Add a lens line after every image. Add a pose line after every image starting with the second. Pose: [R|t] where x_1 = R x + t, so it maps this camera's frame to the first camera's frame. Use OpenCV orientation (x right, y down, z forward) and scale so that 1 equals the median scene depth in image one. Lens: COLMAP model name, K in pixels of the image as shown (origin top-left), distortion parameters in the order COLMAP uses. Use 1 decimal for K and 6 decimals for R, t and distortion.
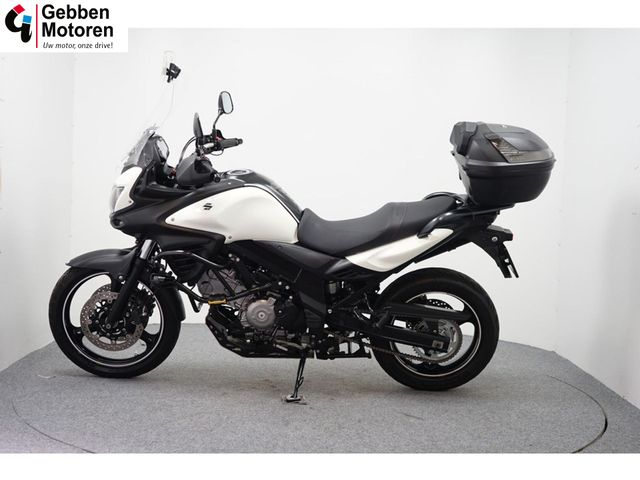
lens RADIAL K [[936.9, 0, 320.0], [0, 936.9, 240.0], [0, 0, 1]] dist [-0.019507, -0.019449]
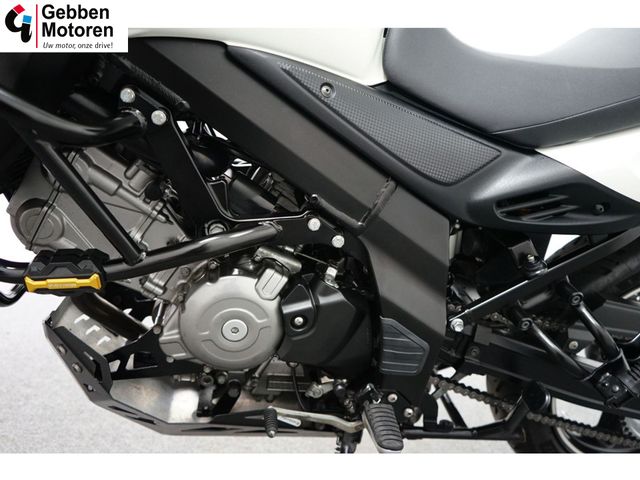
lens RADIAL K [[478.9, 0, 320.0], [0, 478.9, 240.0], [0, 0, 1]] dist [-0.001053, 0.001716]
pose [[0.977168, 0.062271, 0.203139, -0.068775], [-0.074141, 0.995925, 0.051353, 0.043066], [-0.199114, -0.065241, 0.977802, 0.853938]]
